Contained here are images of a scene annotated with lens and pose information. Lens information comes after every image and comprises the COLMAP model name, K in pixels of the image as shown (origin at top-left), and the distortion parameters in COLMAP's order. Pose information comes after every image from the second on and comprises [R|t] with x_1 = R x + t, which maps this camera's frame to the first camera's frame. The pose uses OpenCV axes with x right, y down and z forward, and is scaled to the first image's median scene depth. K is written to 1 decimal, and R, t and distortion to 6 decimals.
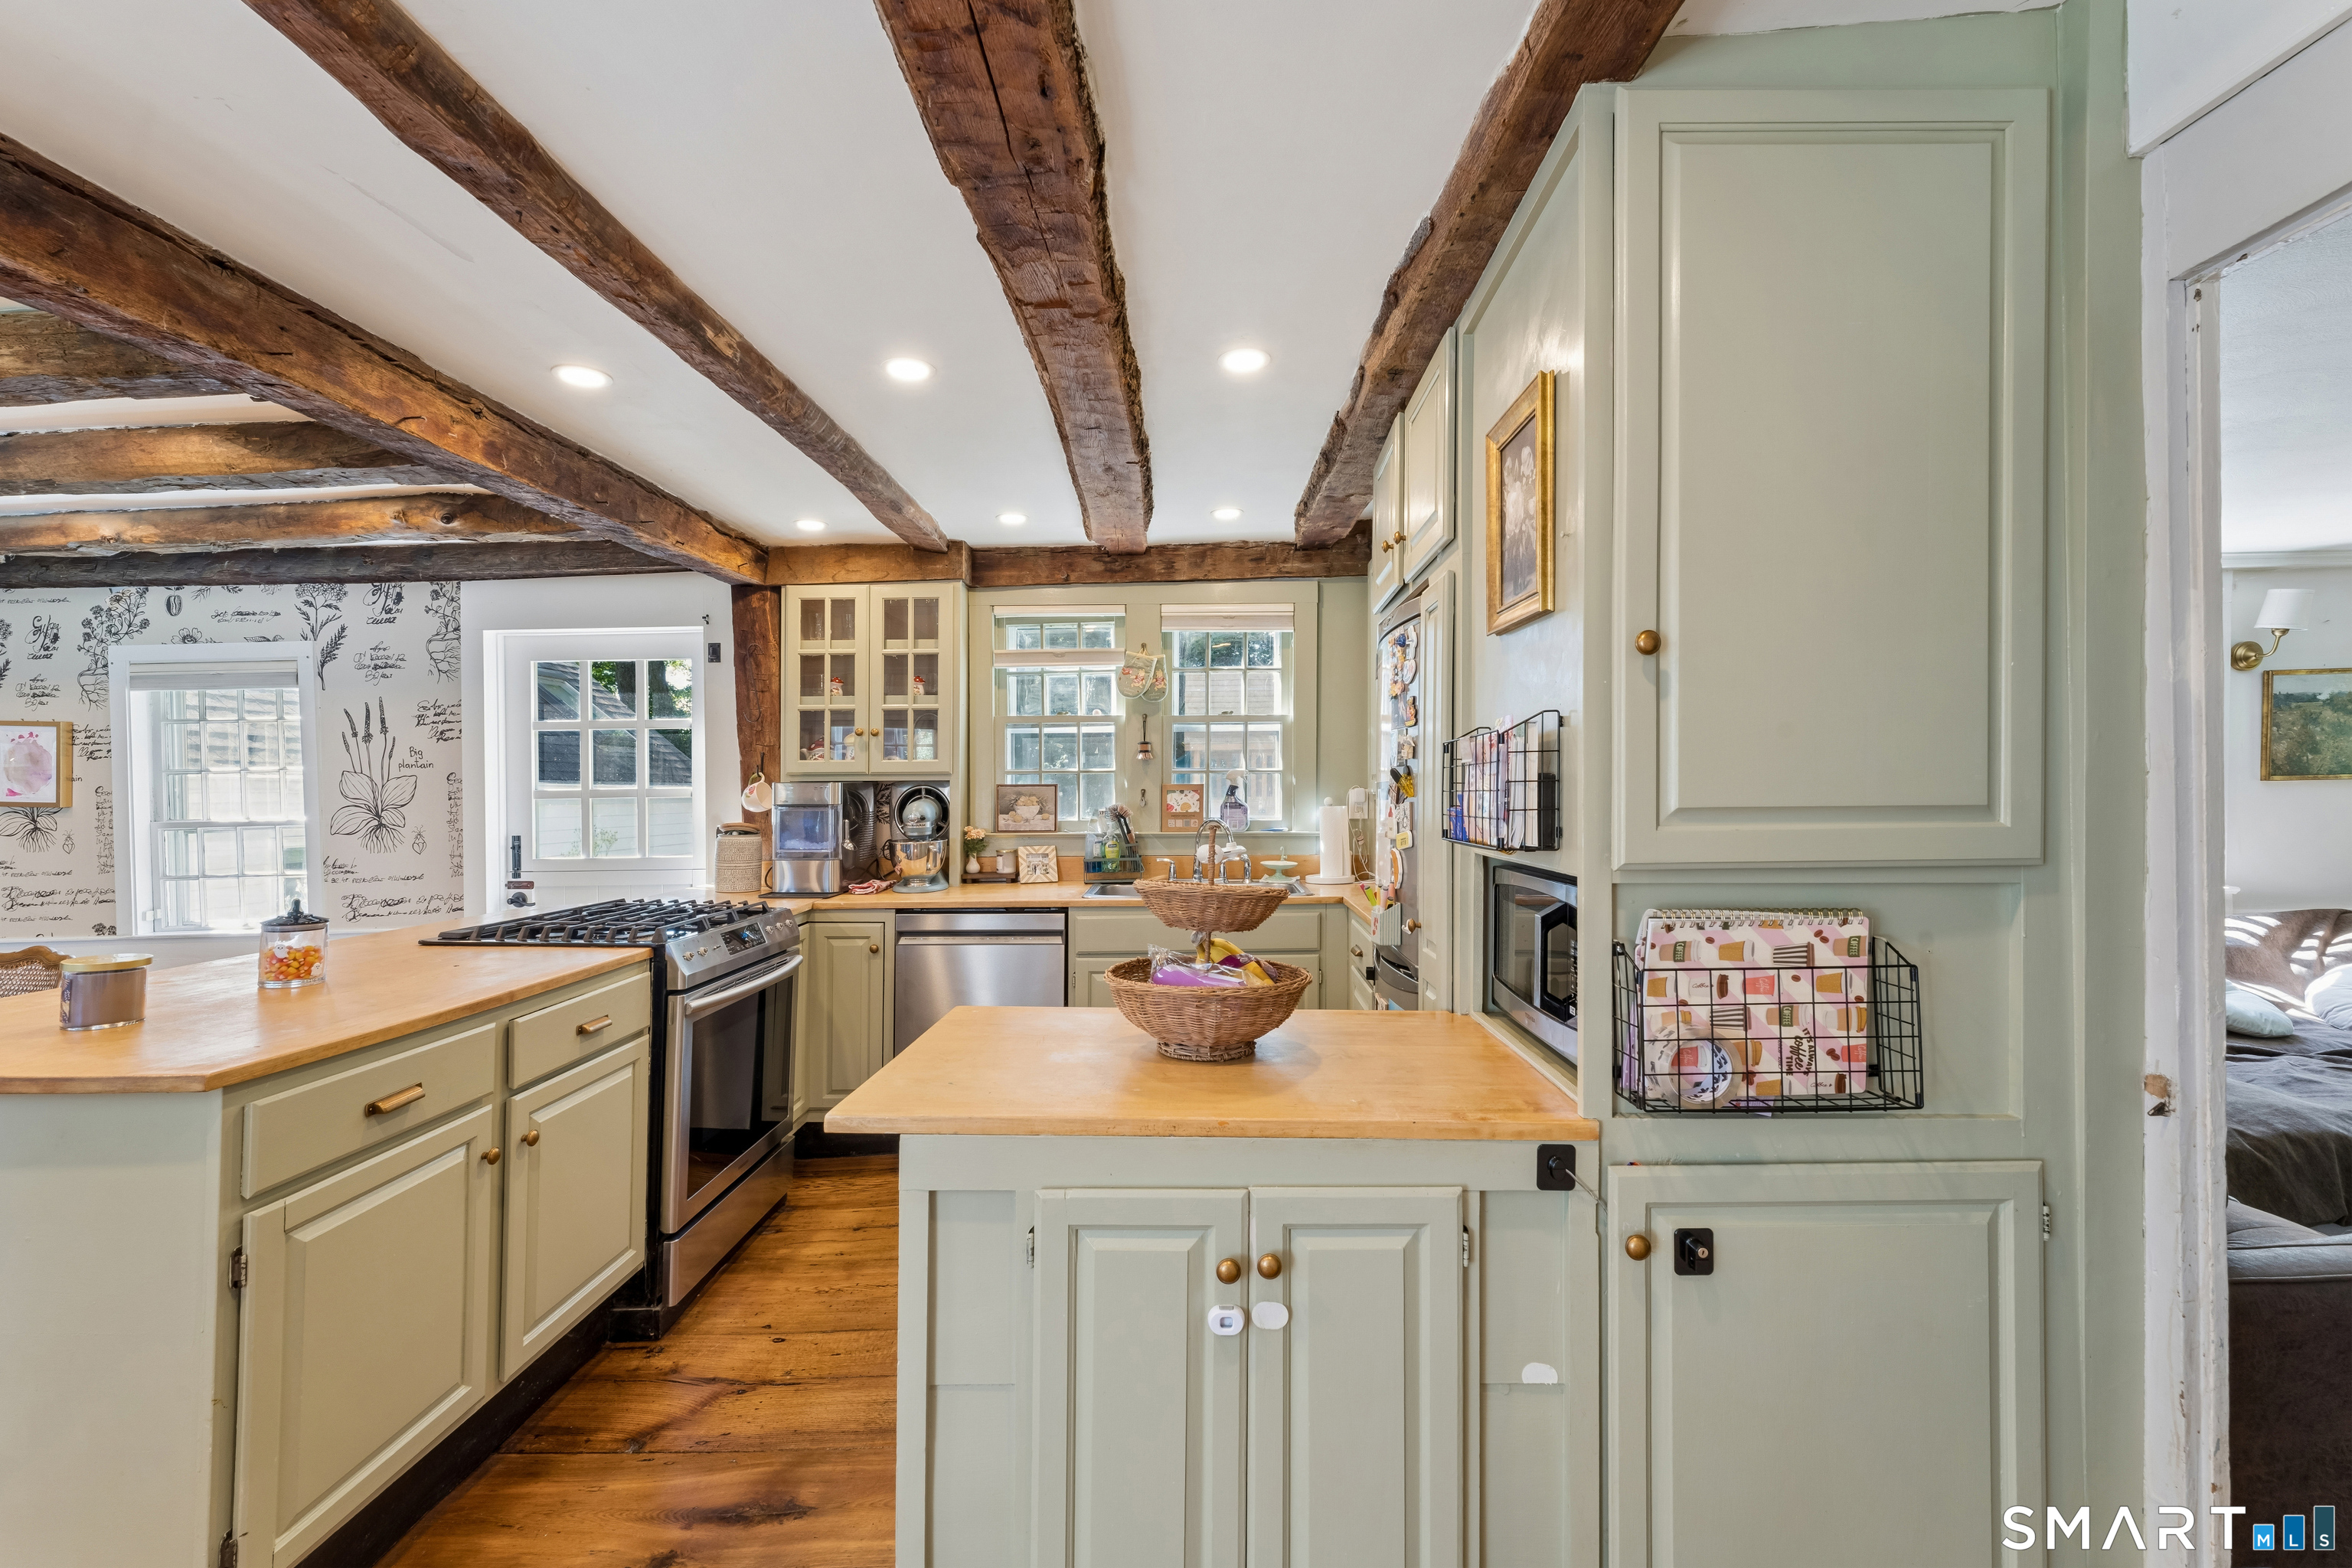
lens RADIAL K [[982.7, 0, 1206.8], [0, 982.7, 788.6], [0, 0, 1]] dist [0.003121, 0.000528]
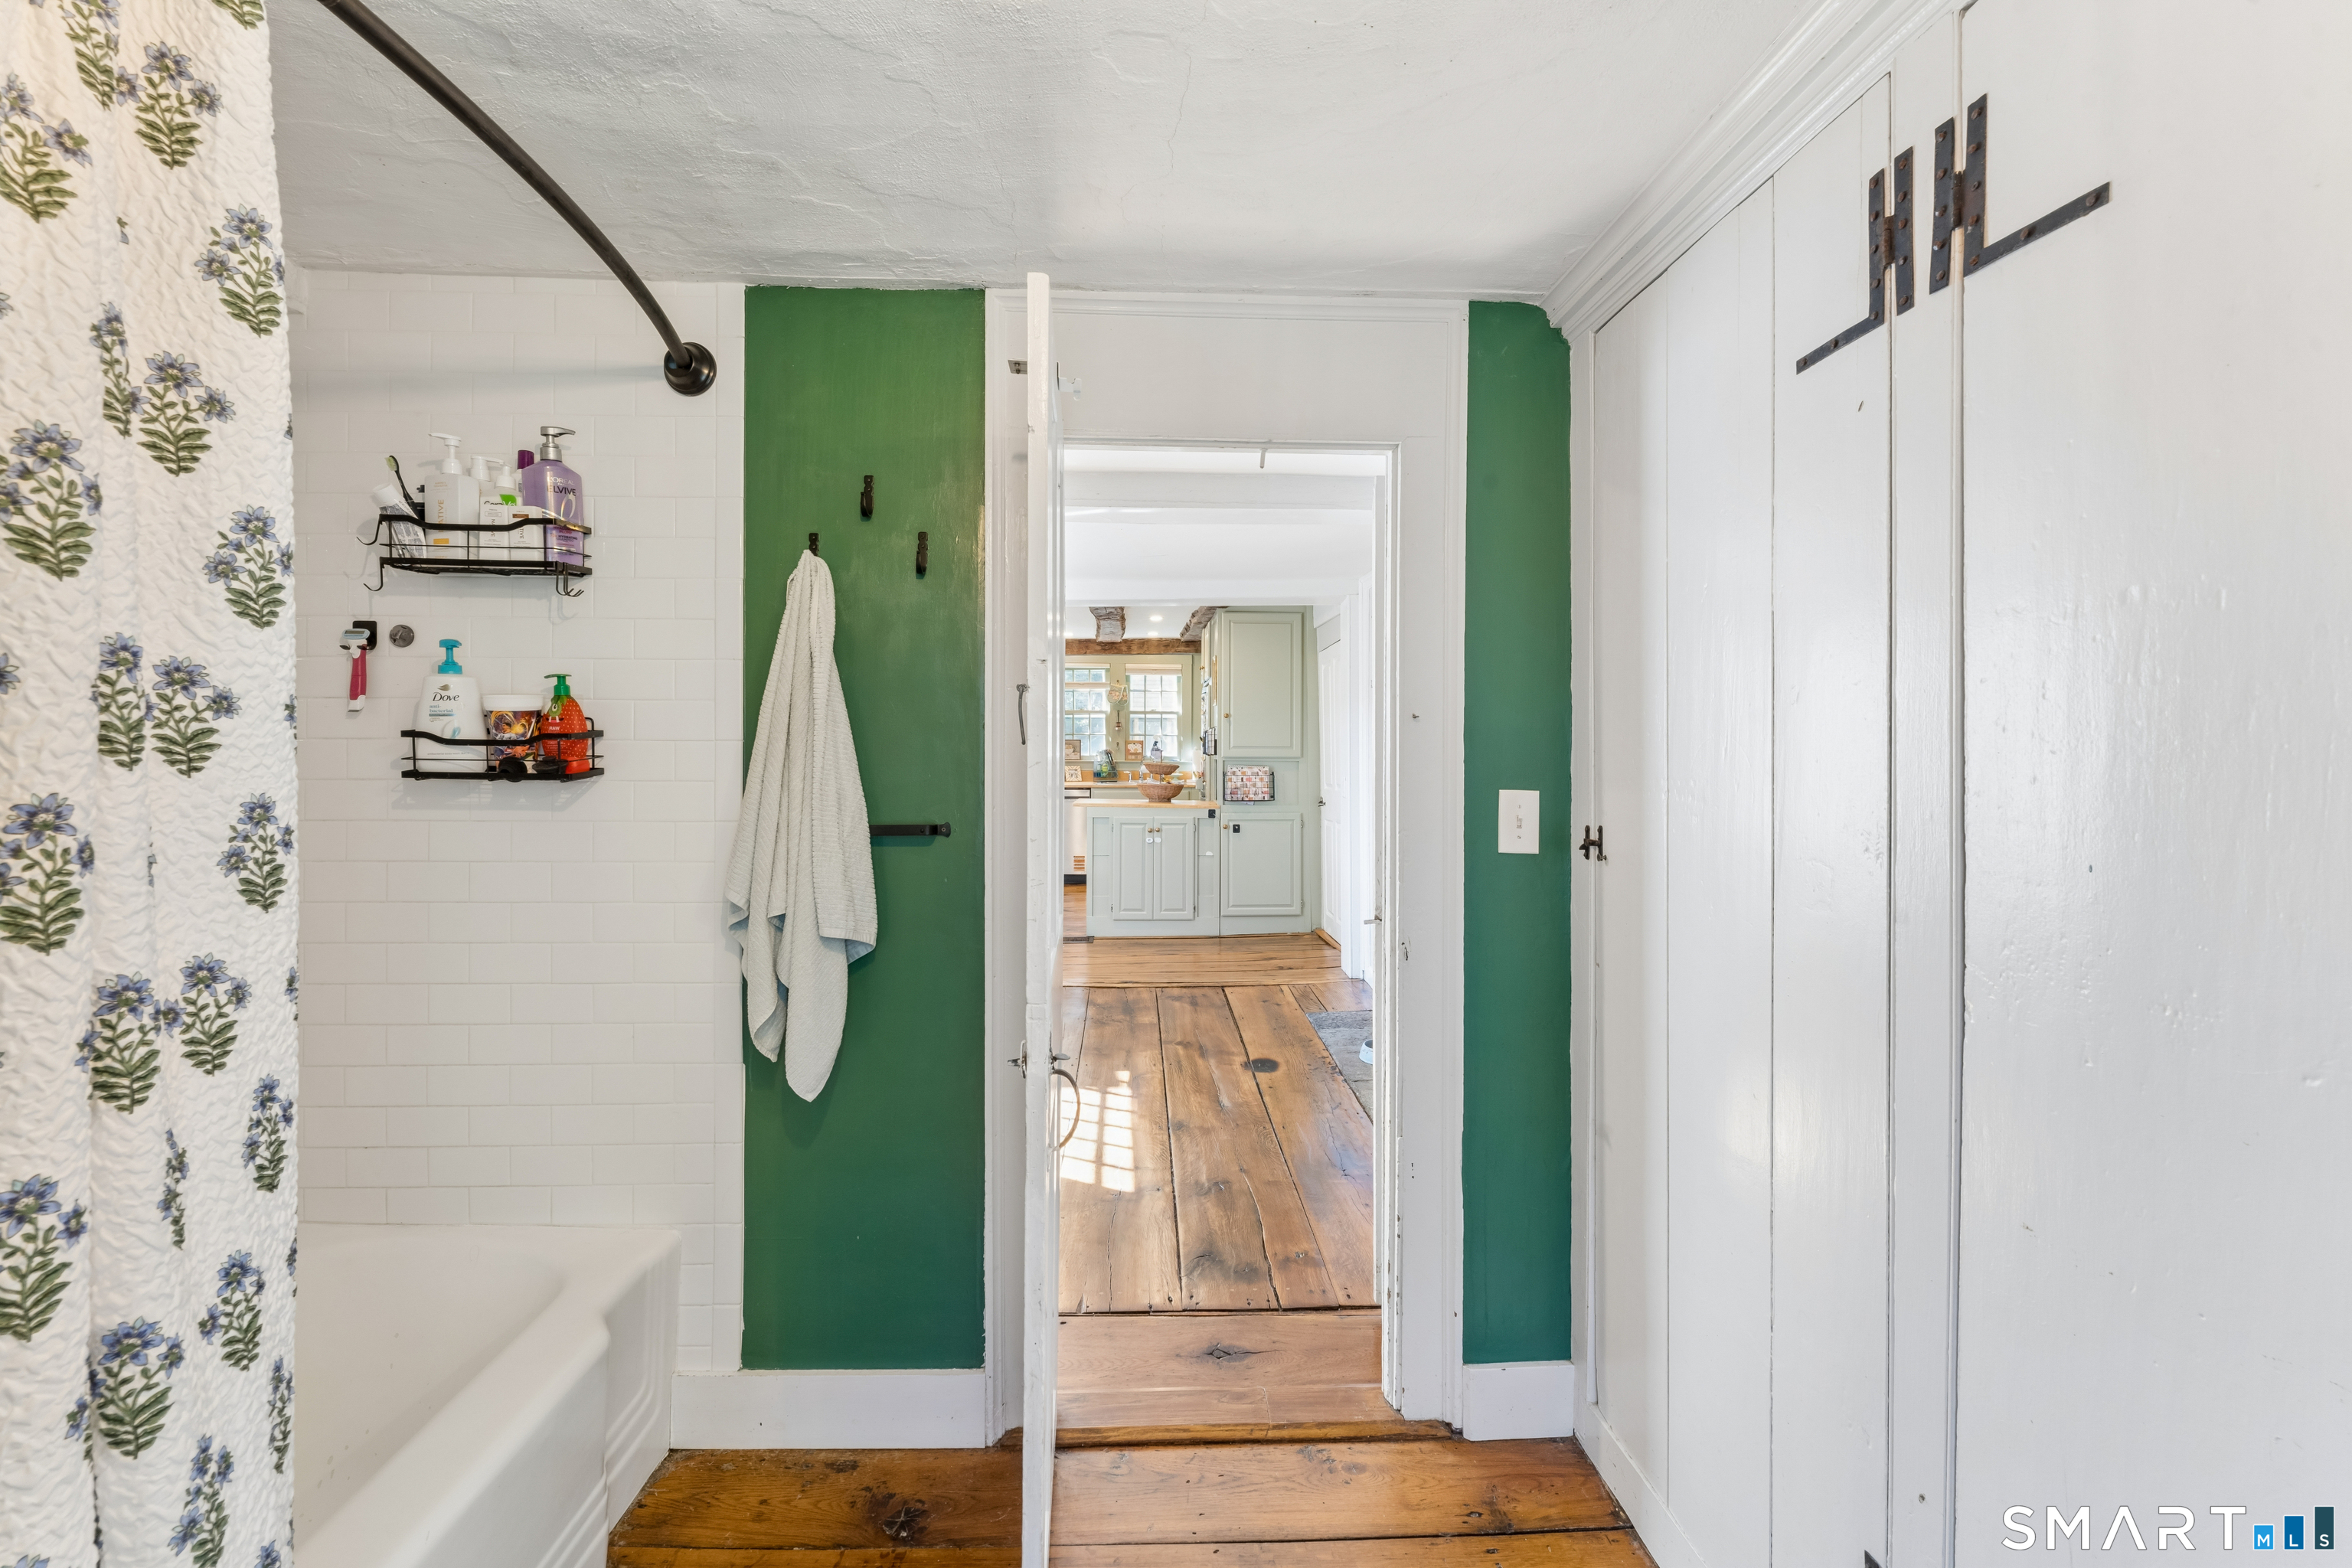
lens RADIAL K [[976.6, 0, 1170.0], [0, 976.6, 745.6], [0, 0, 1]] dist [0.000124, -0.000096]
pose [[0.999390, 0.012880, 0.032471, -0.015330], [-0.012908, 0.999916, 0.000651, 0.005218], [-0.032460, -0.001070, 0.999472, -1.364265]]
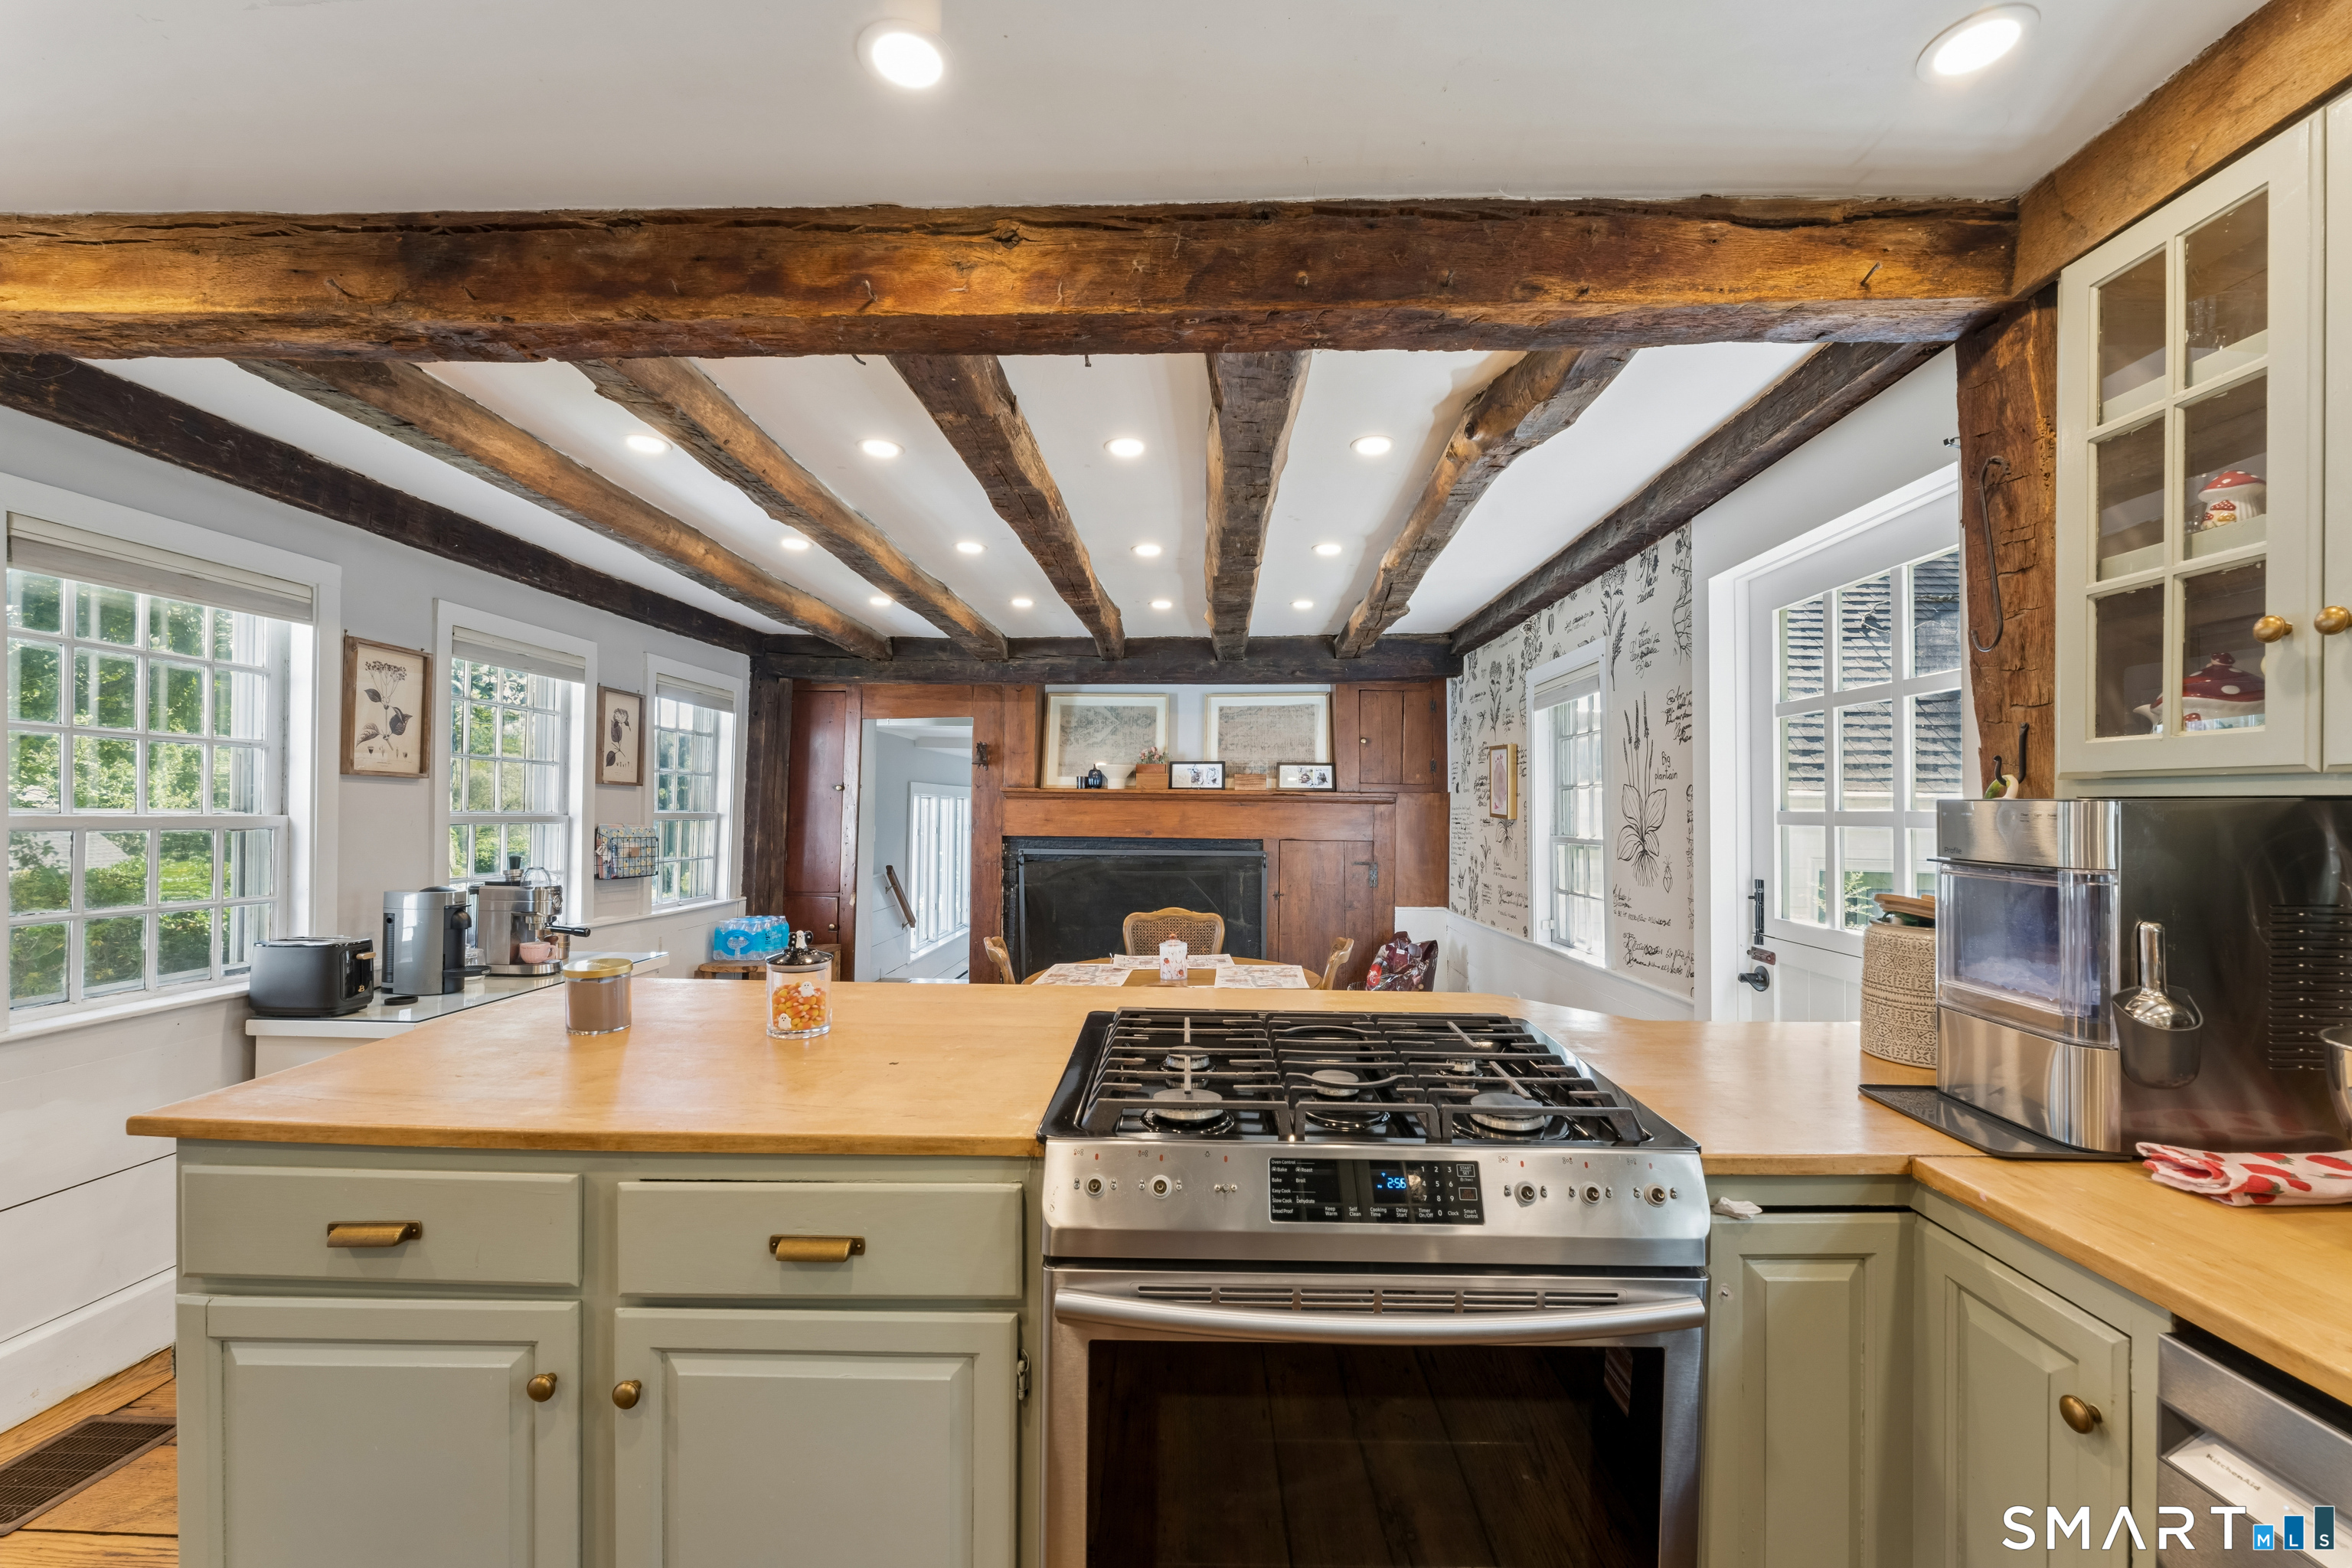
lens RADIAL K [[945.8, 0, 1178.8], [0, 945.8, 792.2], [0, 0, 1]] dist [-0.000625, -0.000115]
pose [[-0.027377, -0.004056, -0.999617, -0.062839], [-0.011786, 0.999924, -0.003734, -0.004055], [0.999556, 0.011679, -0.027423, 0.671905]]
